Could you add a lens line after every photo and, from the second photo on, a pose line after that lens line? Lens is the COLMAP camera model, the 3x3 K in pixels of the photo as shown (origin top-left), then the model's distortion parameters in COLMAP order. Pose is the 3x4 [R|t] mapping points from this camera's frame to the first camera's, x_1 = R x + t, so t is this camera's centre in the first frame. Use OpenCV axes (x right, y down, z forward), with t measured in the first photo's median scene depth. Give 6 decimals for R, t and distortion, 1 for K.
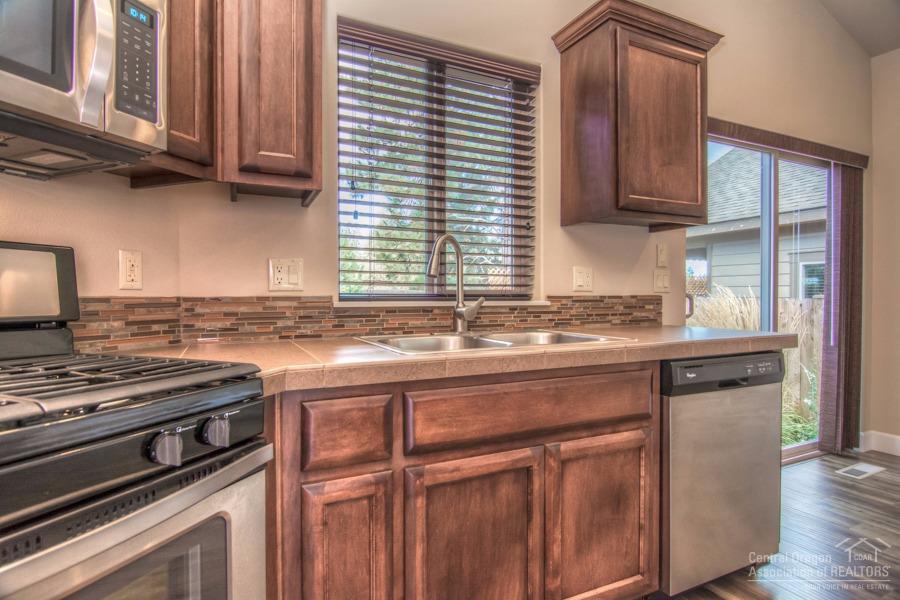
lens RADIAL K [[478.8, 0, 451.9], [0, 478.8, 301.2], [0, 0, 1]] dist [-0.001482, -0.010330]
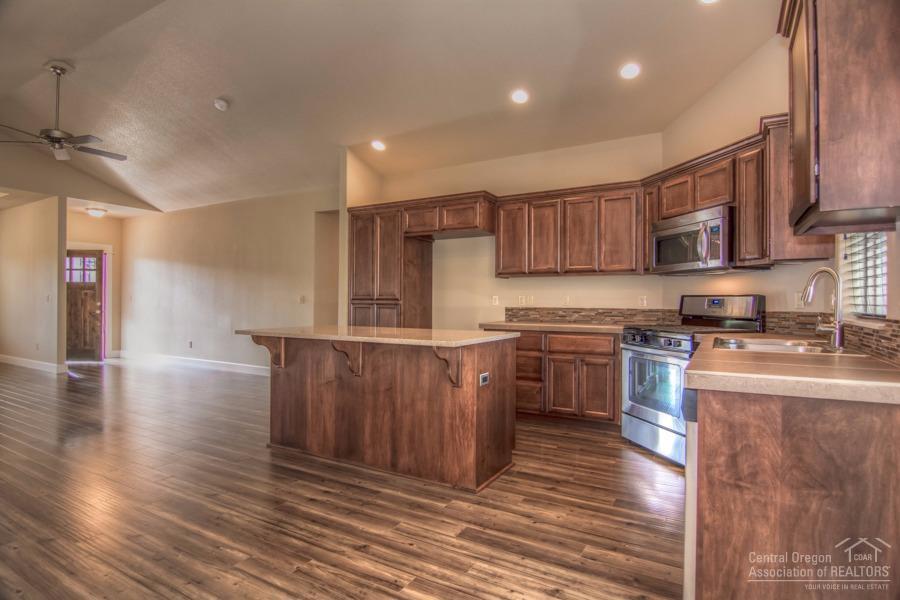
lens RADIAL K [[478.8, 0, 452.6], [0, 478.8, 296.8], [0, 0, 1]] dist [-0.001482, -0.010330]
pose [[-0.835310, -0.007218, -0.549732, 1.939454], [-0.010469, 0.999941, 0.002779, -0.068561], [0.549679, 0.008076, -0.835337, 1.953674]]
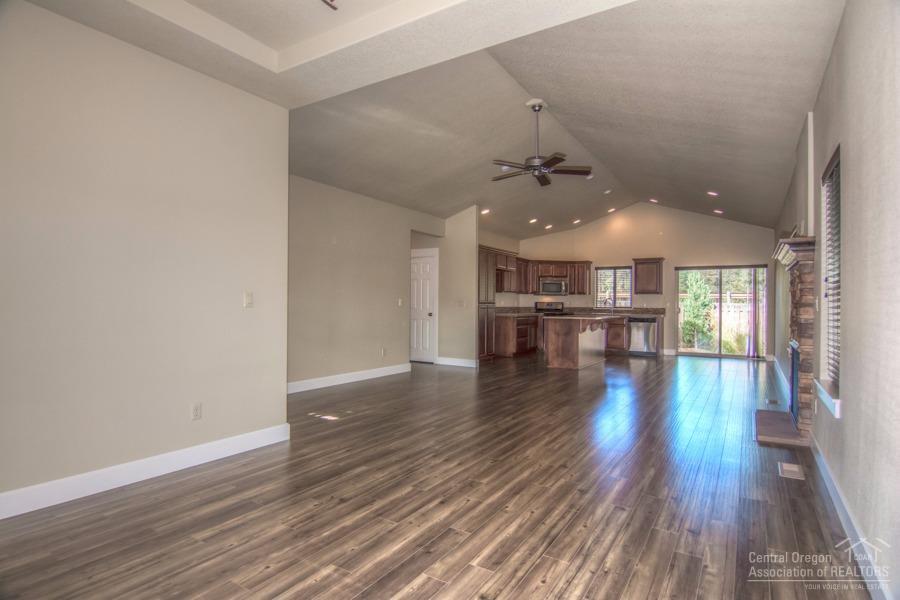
lens RADIAL K [[478.8, 0, 451.3], [0, 478.8, 304.1], [0, 0, 1]] dist [-0.001482, -0.010330]
pose [[0.532685, 0.002211, -0.846311, 5.584768], [-0.018863, 0.999779, -0.009261, 0.058290], [0.846103, 0.020897, 0.532609, -5.510762]]
